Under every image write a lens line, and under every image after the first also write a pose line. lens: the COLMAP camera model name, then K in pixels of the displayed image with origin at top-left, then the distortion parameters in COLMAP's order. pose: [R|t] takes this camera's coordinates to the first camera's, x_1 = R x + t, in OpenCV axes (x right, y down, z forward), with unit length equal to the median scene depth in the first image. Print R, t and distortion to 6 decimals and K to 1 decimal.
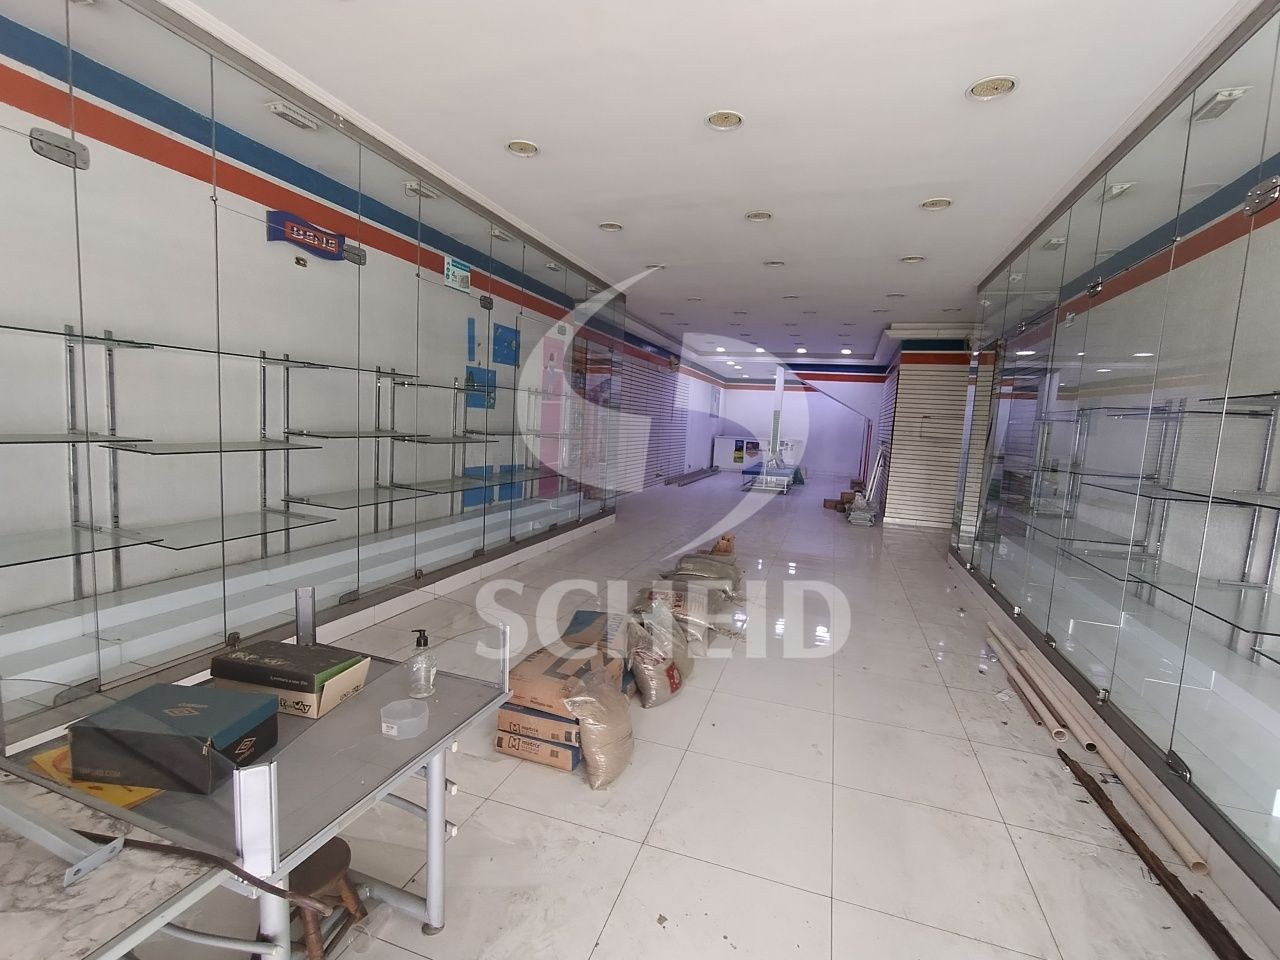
lens RADIAL K [[583.1, 0, 640.0], [0, 583.1, 480.0], [0, 0, 1]] dist [-0.003380, -0.000201]
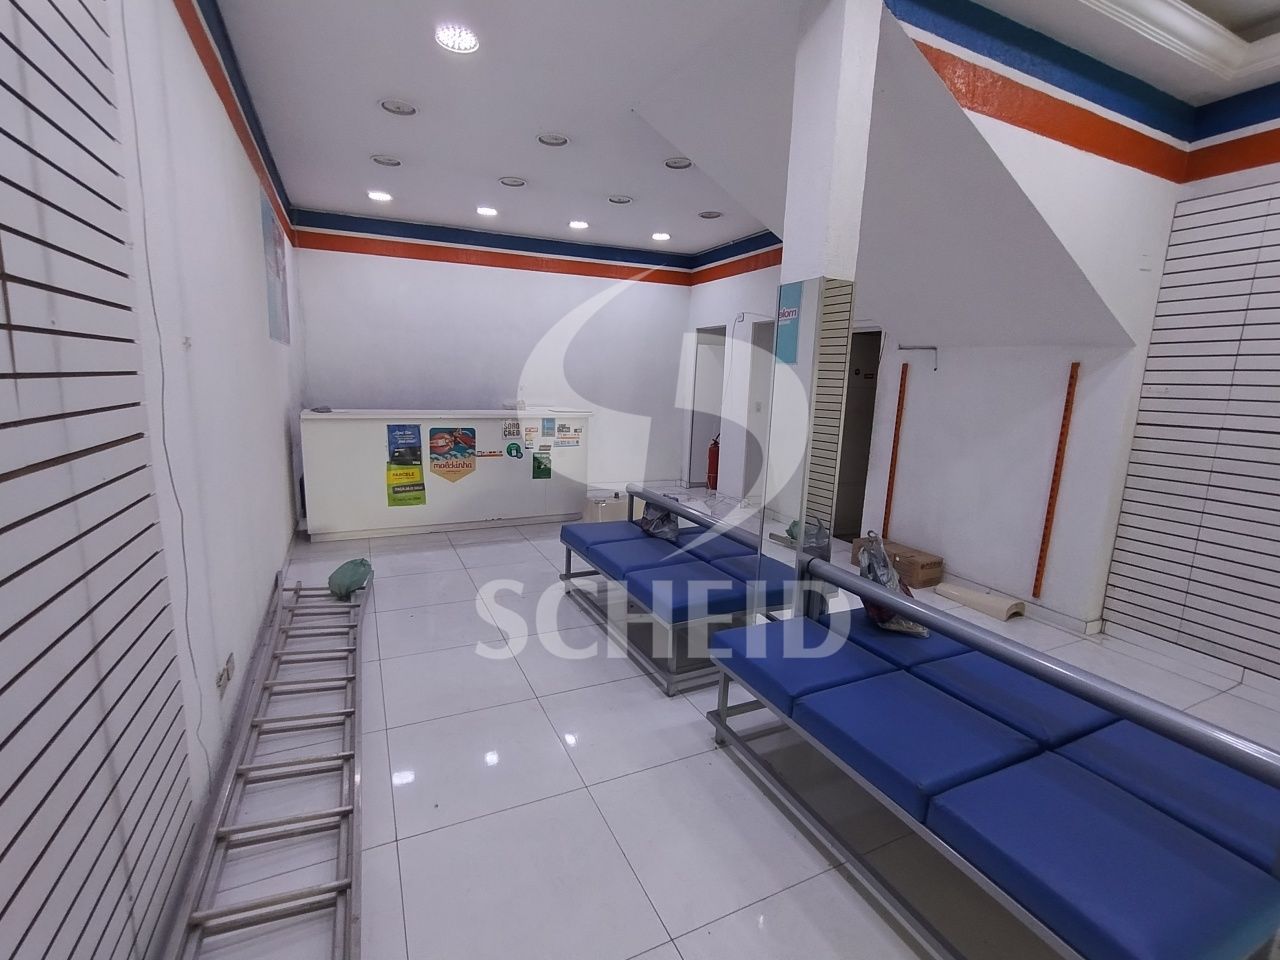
lens RADIAL K [[583.1, 0, 640.0], [0, 583.1, 480.0], [0, 0, 1]] dist [-0.003380, -0.000201]
pose [[0.715806, -0.148588, 0.682307, 0.070497], [0.077375, 0.987959, 0.133977, -0.085389], [-0.693999, -0.043108, 0.718684, 0.869539]]
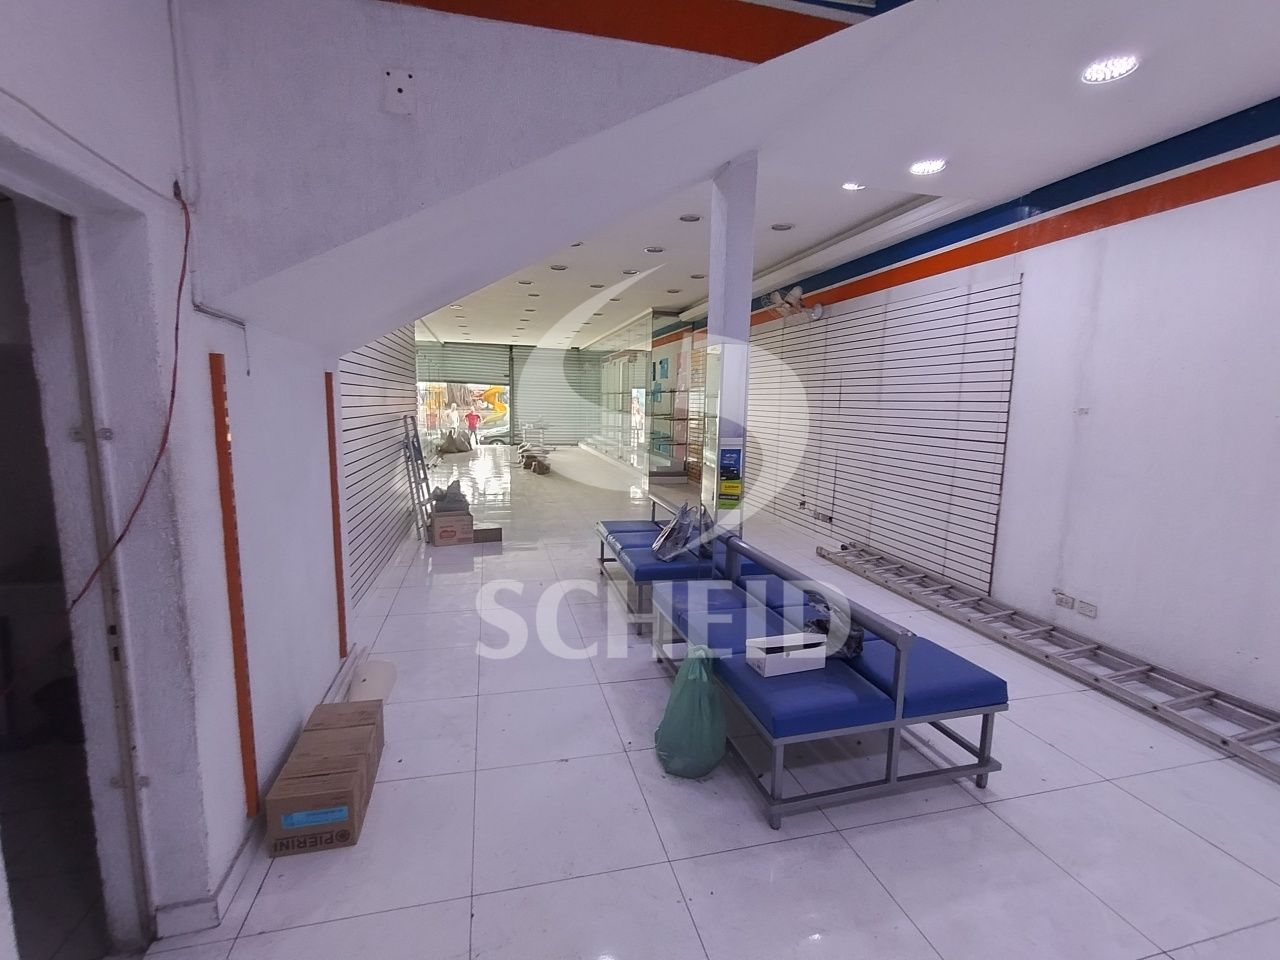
lens RADIAL K [[583.1, 0, 640.0], [0, 583.1, 480.0], [0, 0, 1]] dist [-0.003380, -0.000201]
pose [[-0.835114, 0.005196, -0.550053, 0.385537], [-0.119084, 0.974534, 0.190004, -0.102248], [0.537032, 0.224178, -0.813228, 1.141863]]
